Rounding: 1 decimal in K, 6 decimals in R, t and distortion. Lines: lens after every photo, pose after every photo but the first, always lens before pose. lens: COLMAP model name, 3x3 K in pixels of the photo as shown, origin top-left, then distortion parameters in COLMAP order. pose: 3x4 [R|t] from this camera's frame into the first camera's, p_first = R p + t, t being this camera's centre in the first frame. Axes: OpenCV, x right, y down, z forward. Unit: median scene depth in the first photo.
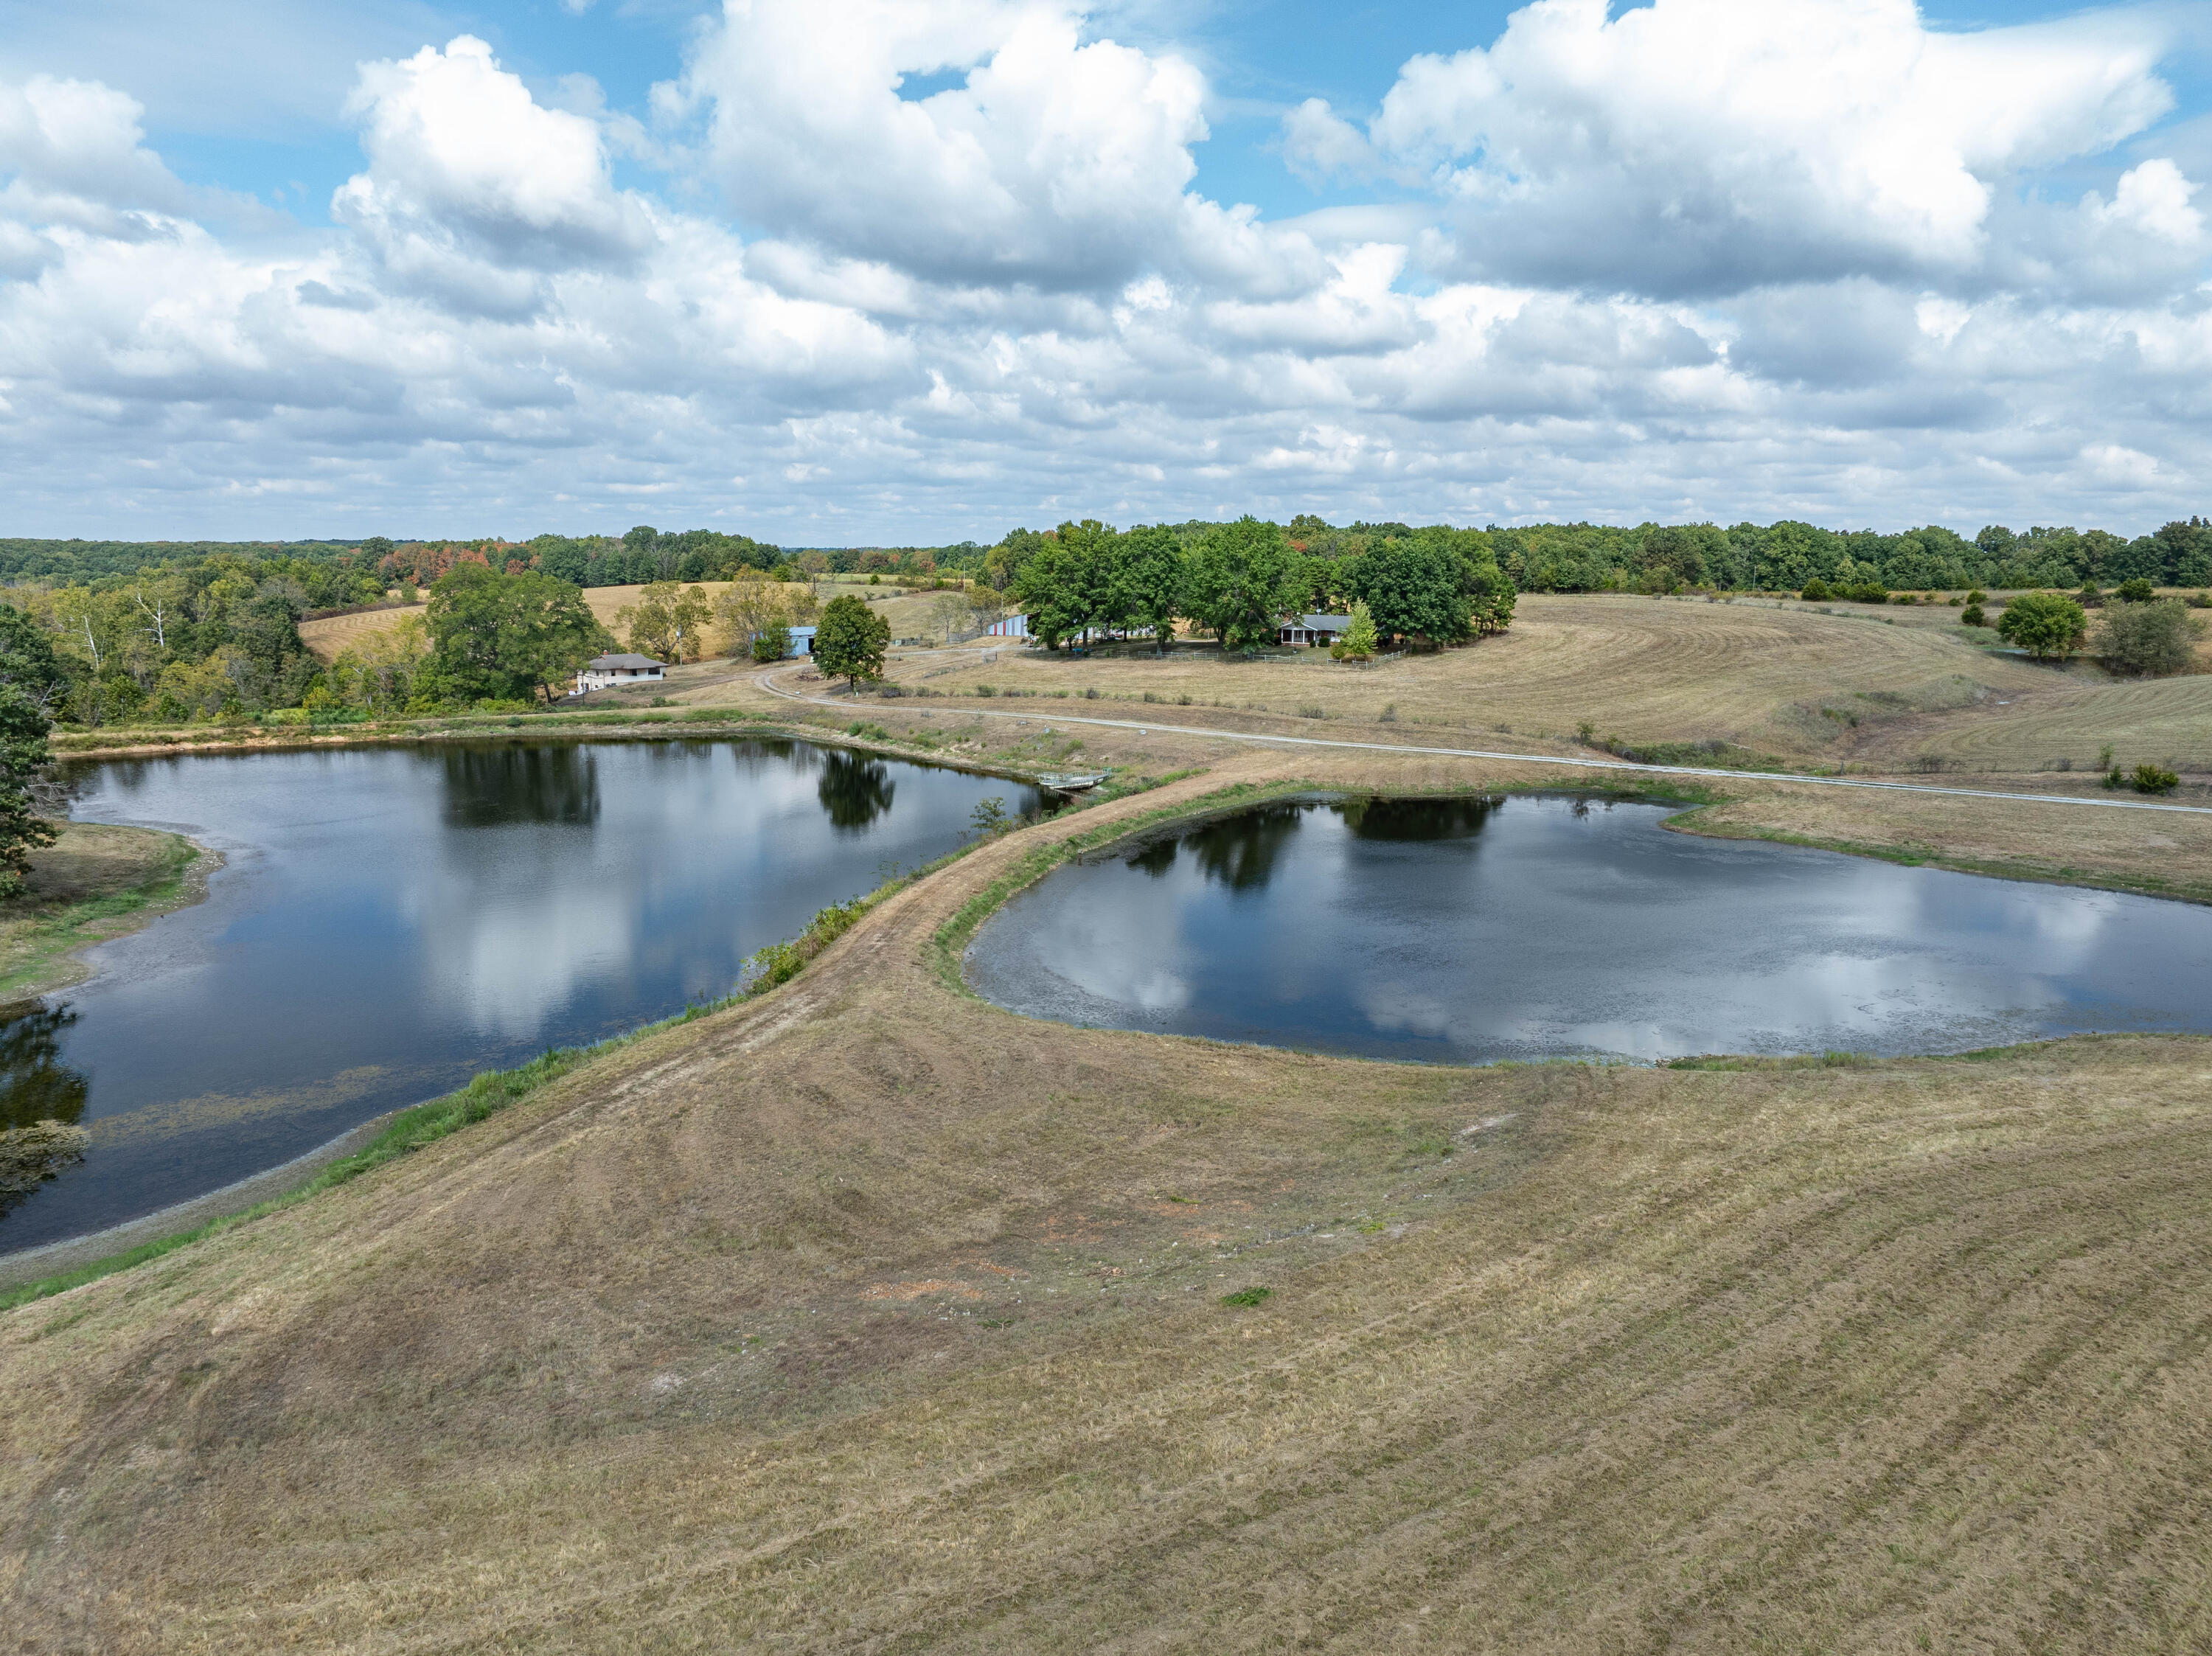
lens RADIAL K [[1539.8, 0, 1087.8], [0, 1539.8, 797.0], [0, 0, 1]] dist [-0.036638, 0.002135]
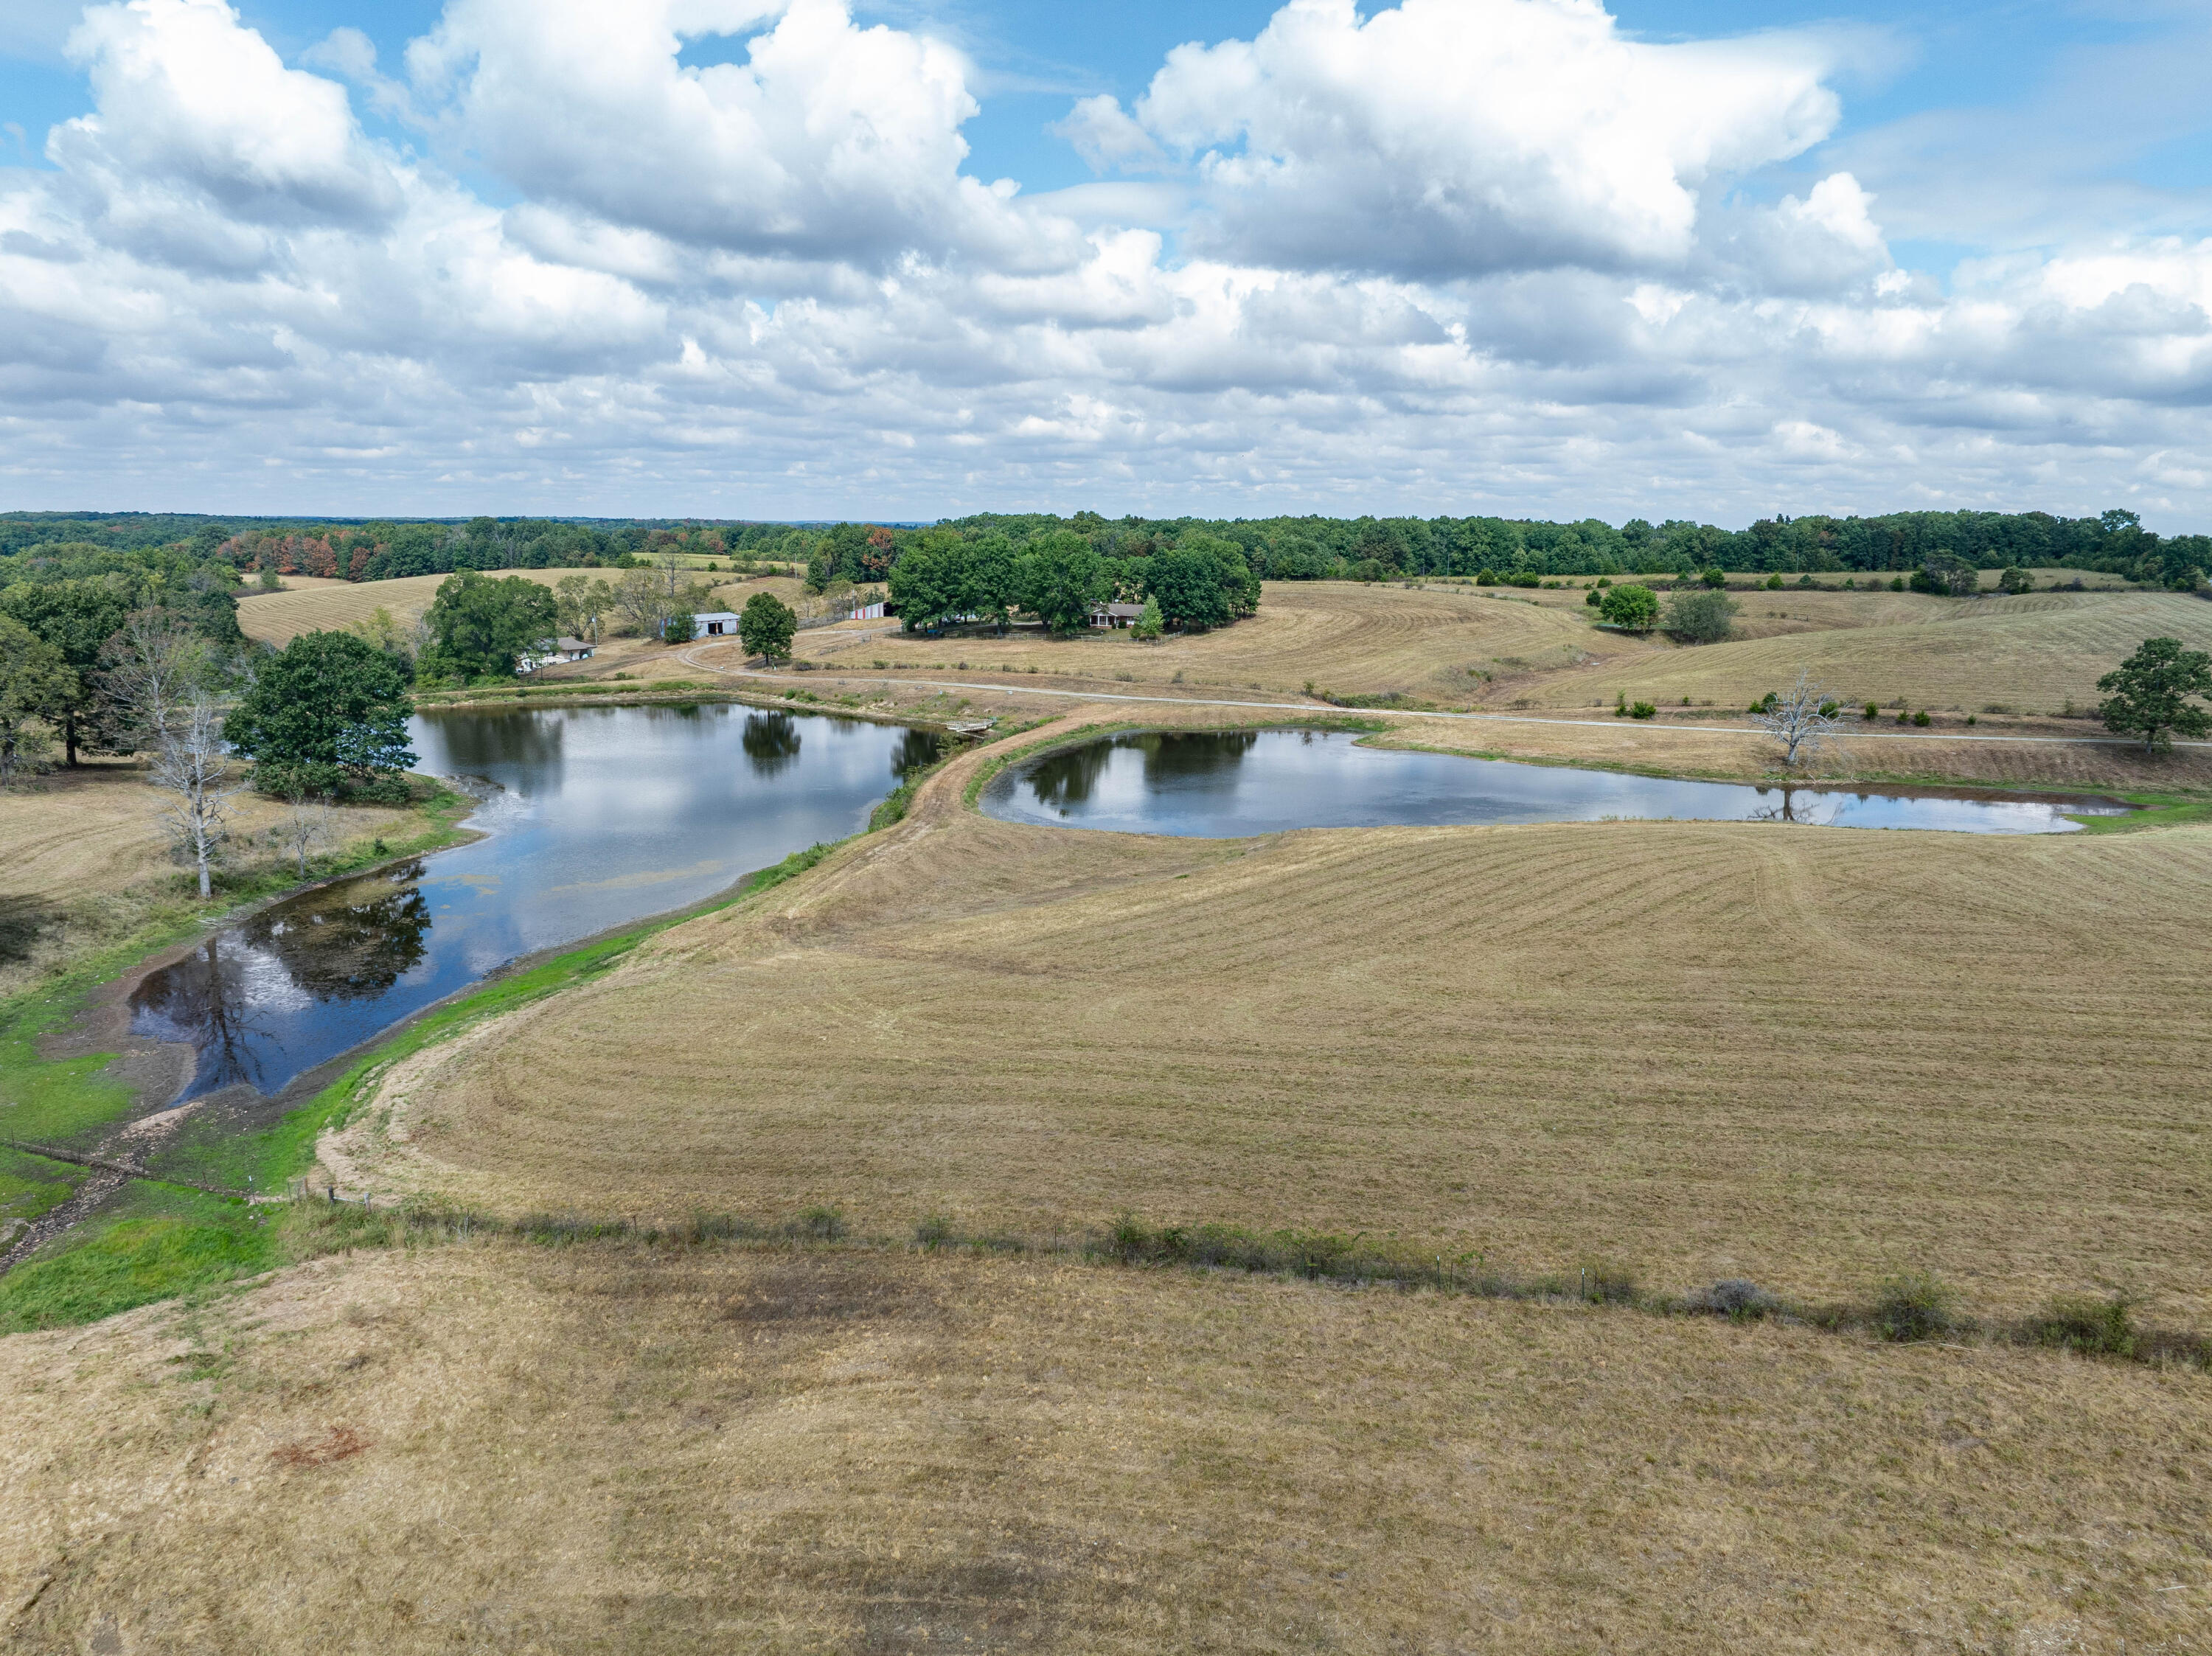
lens RADIAL K [[1539.8, 0, 1098.9], [0, 1539.8, 830.2], [0, 0, 1]] dist [-0.036638, 0.002135]
pose [[0.986429, -0.029820, 0.161459, -0.087808], [0.022985, 0.998765, 0.044040, 0.018461], [-0.162573, -0.039732, 0.985896, -0.321188]]
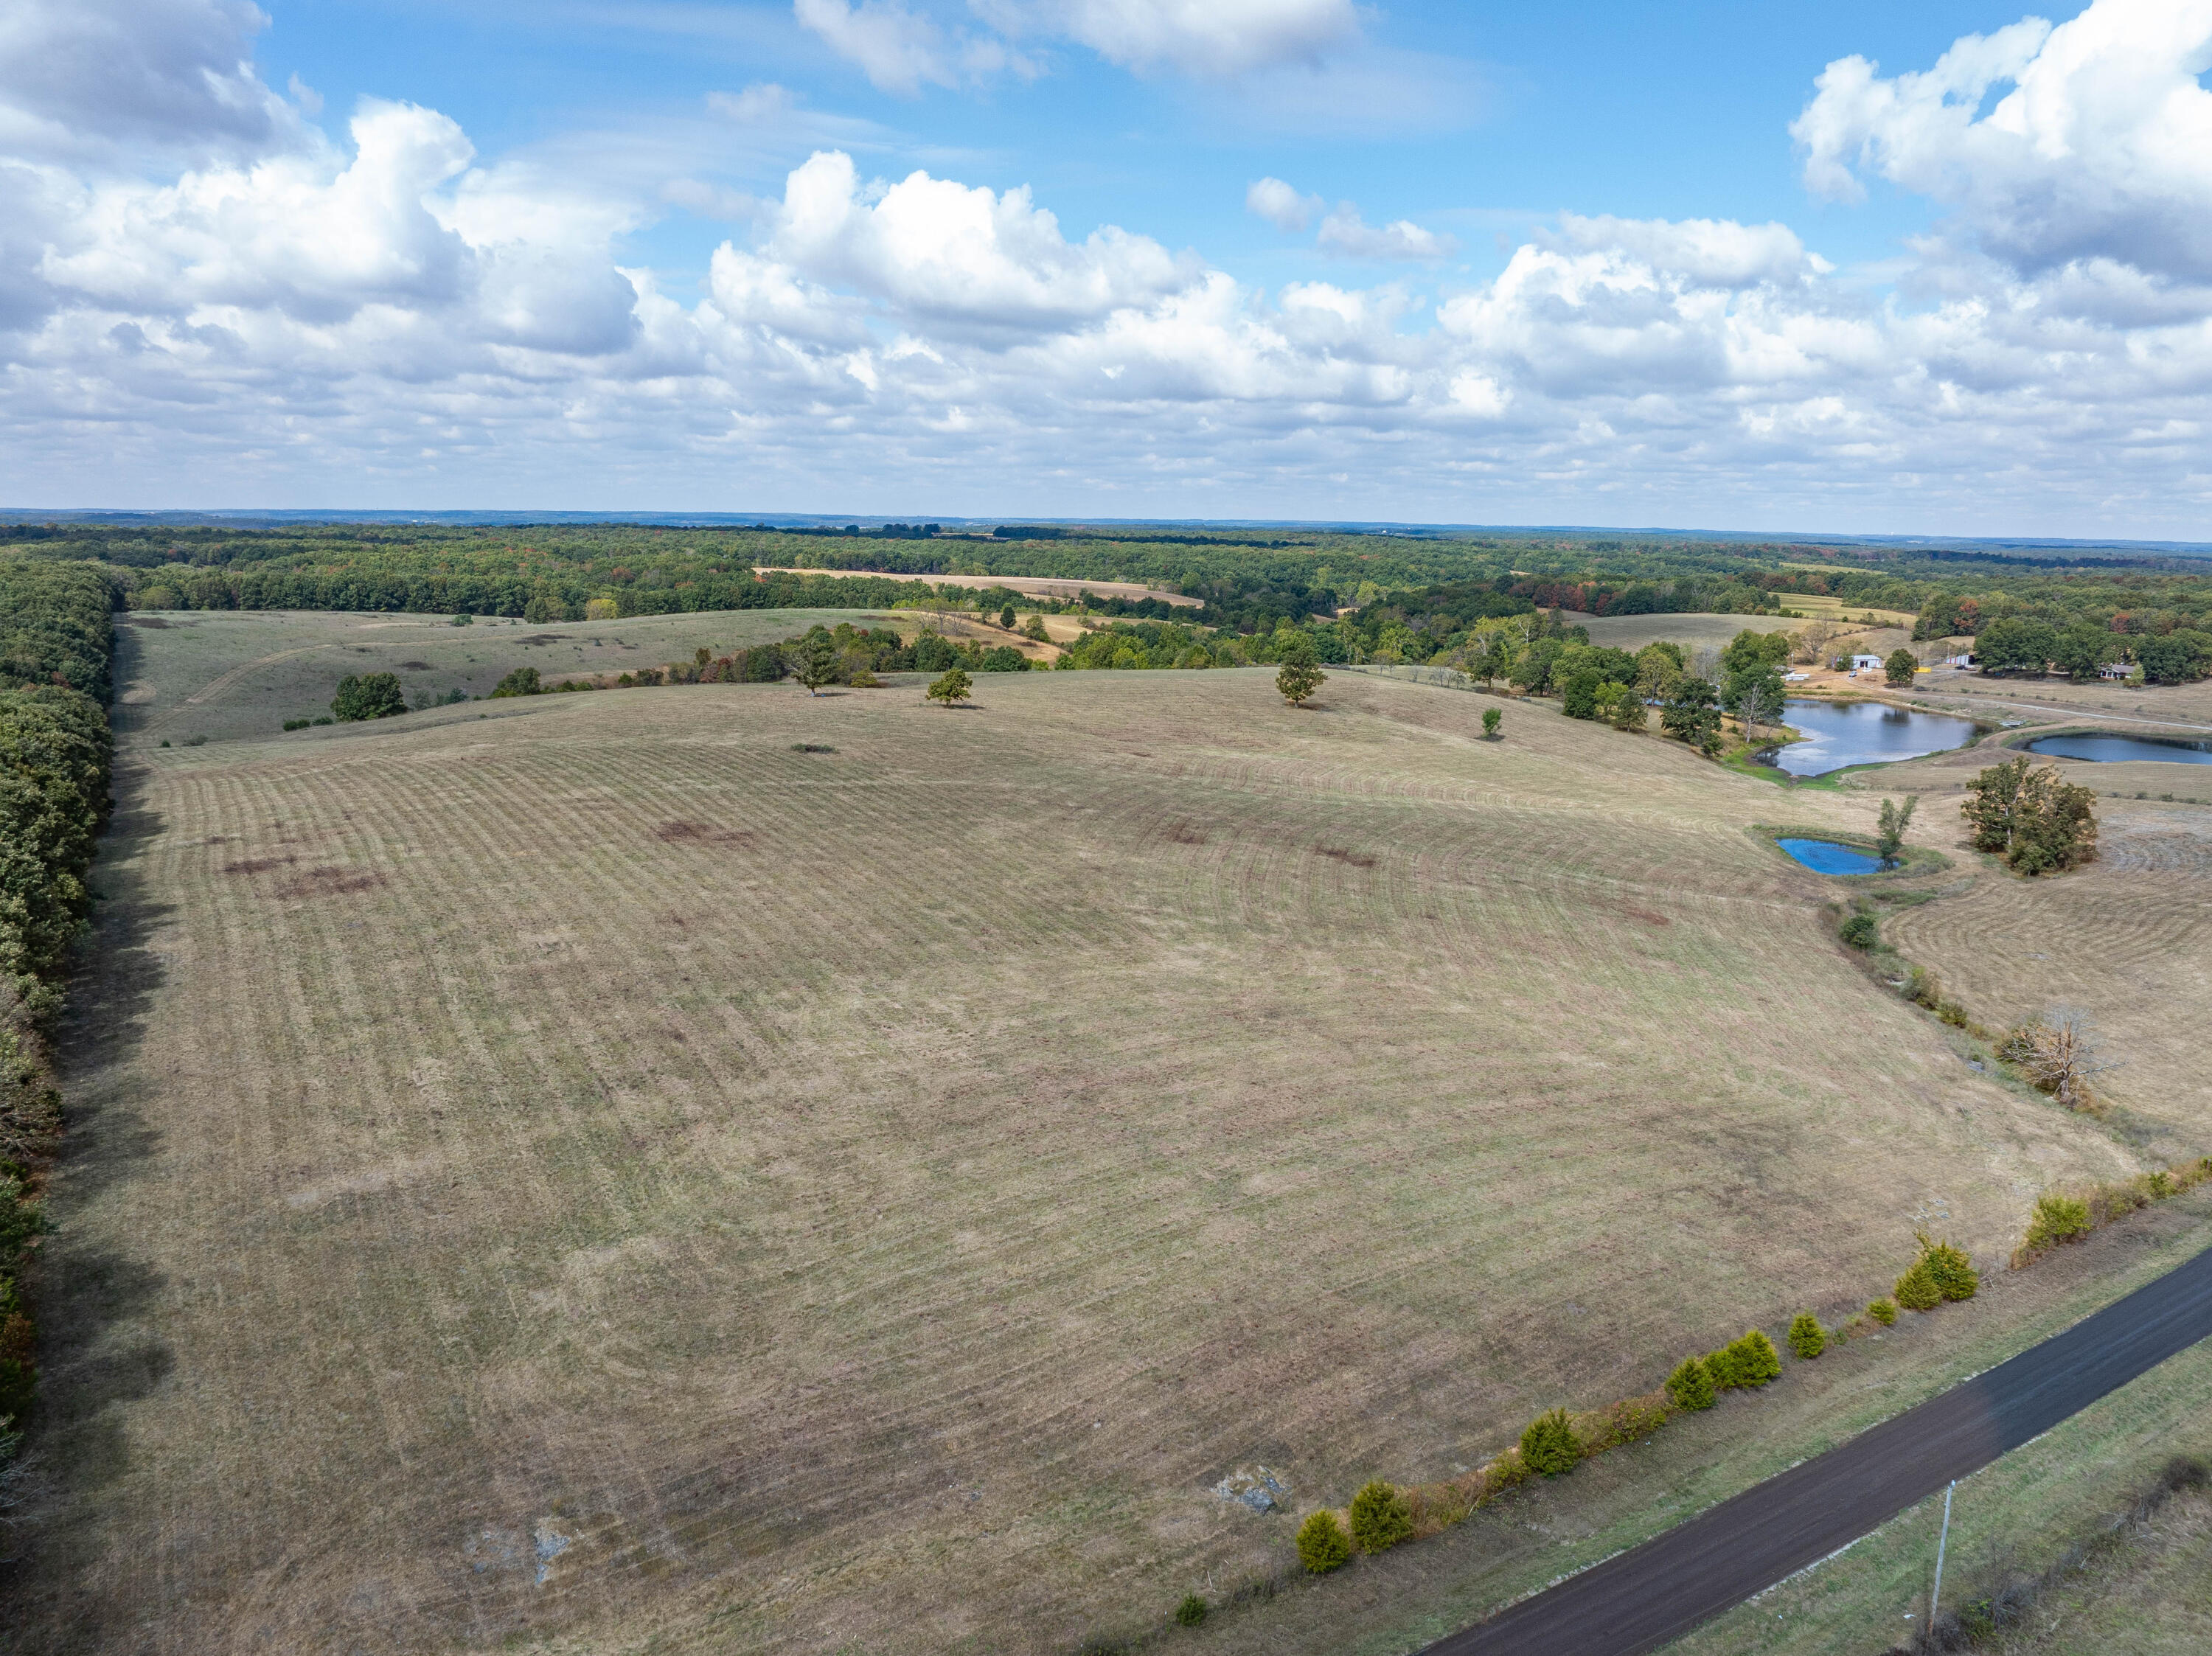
lens RADIAL K [[1539.8, 0, 1139.5], [0, 1539.8, 897.8], [0, 0, 1]] dist [-0.036638, 0.002135]
pose [[0.898041, 0.111512, -0.425544, -0.162497], [-0.076686, 0.992210, 0.098172, 0.114652], [0.433176, -0.055529, 0.899597, -1.674714]]
